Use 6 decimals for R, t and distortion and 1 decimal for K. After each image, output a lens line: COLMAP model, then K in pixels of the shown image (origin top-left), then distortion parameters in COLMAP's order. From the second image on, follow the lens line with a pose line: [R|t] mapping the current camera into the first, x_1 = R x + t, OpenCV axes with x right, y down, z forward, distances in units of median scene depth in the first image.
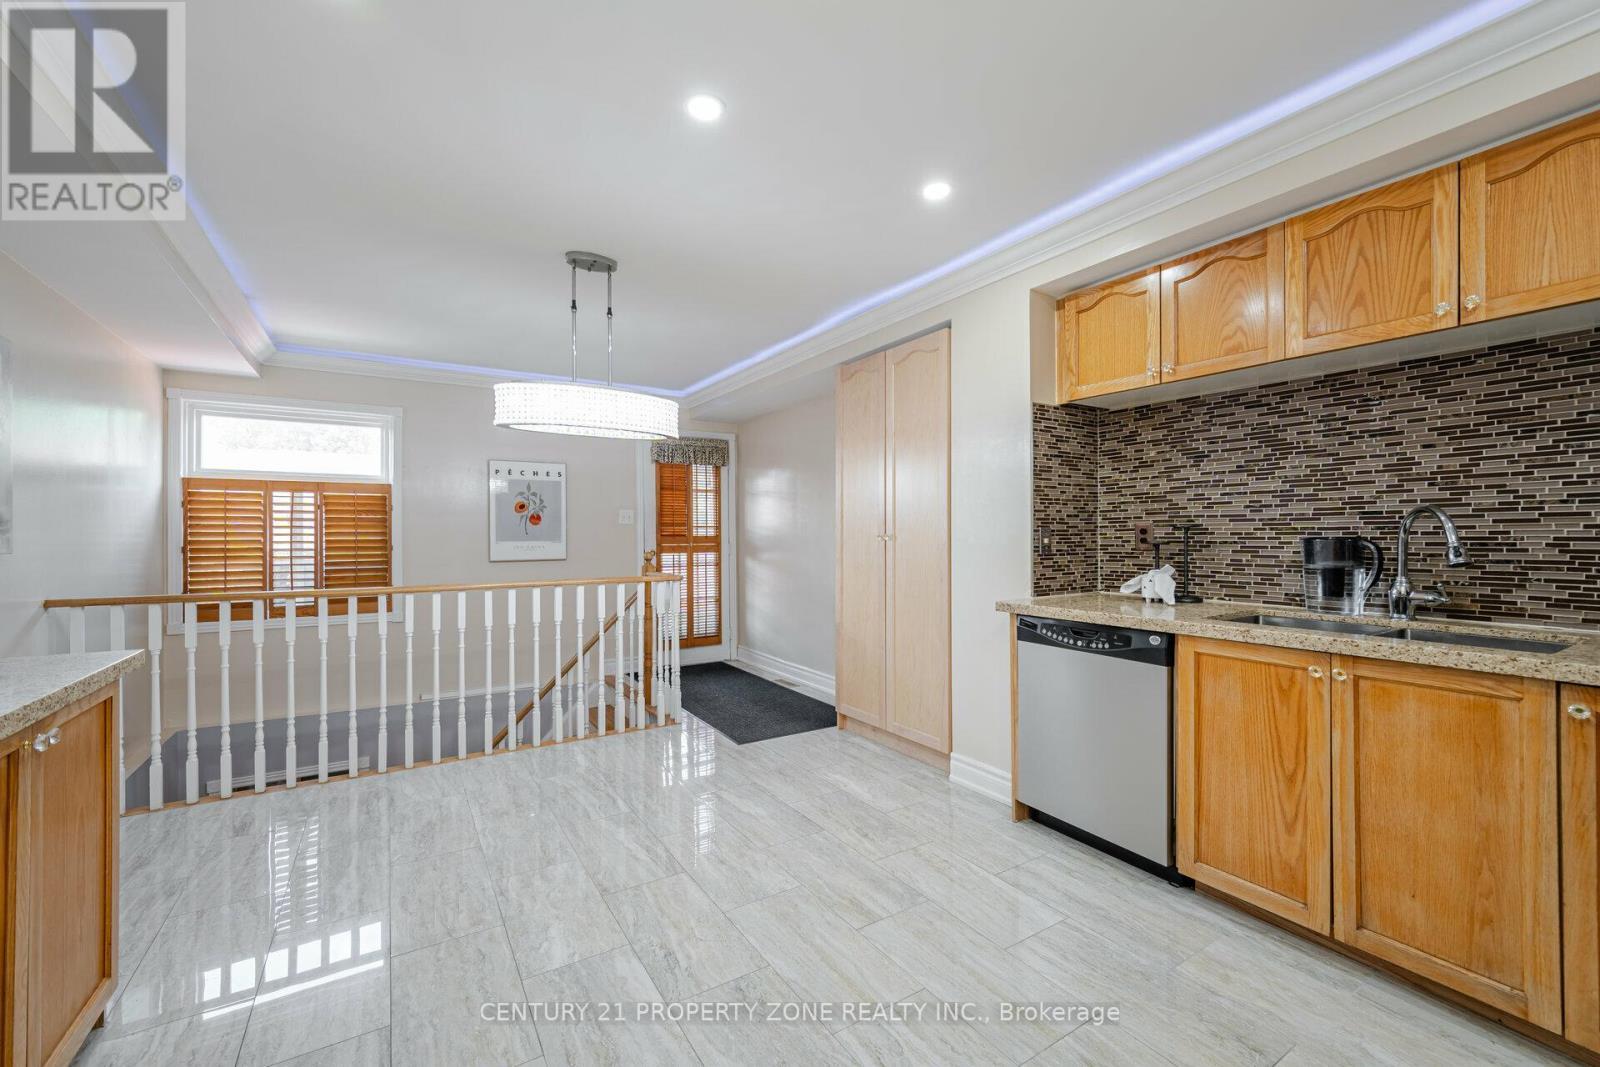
lens RADIAL K [[650.5, 0, 816.7], [0, 650.5, 541.6], [0, 0, 1]] dist [-0.012314, -0.000141]
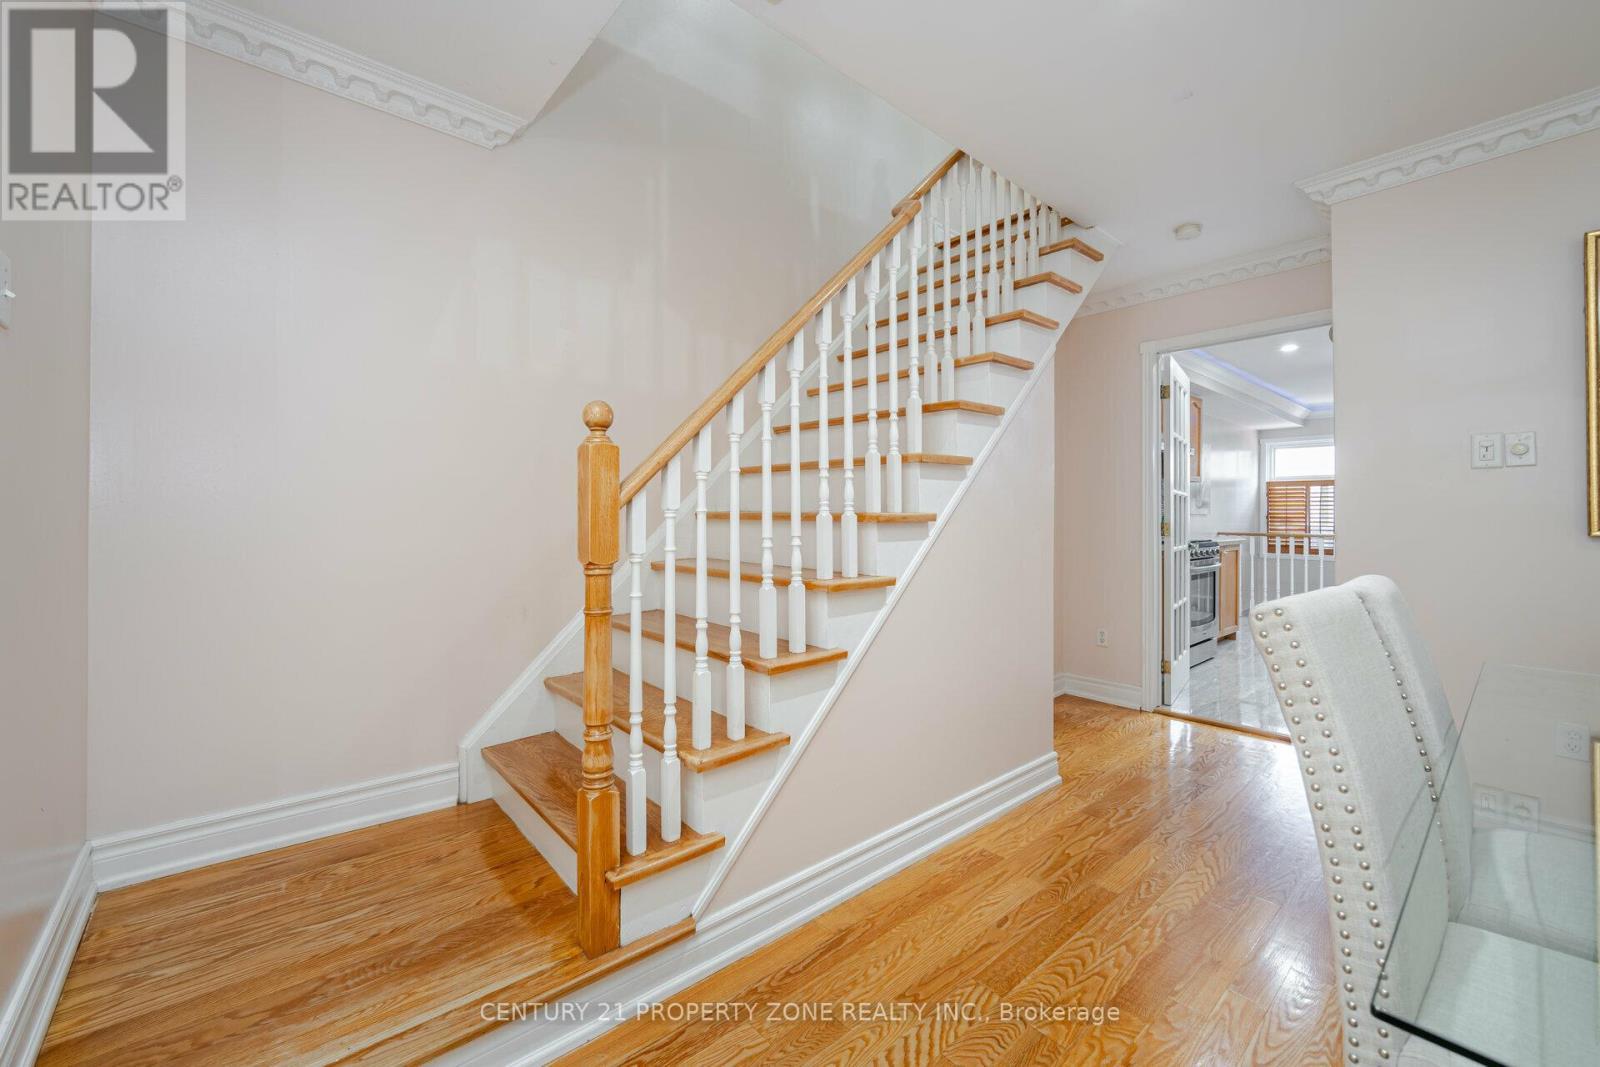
lens RADIAL K [[646.2, 0, 795.6], [0, 646.2, 512.8], [0, 0, 1]] dist [-0.001127, -0.000433]
pose [[0.139887, -0.002120, -0.990165, 0.789978], [-0.010323, 0.999940, -0.003599, 0.020453], [0.990114, 0.010725, 0.139857, -0.727006]]
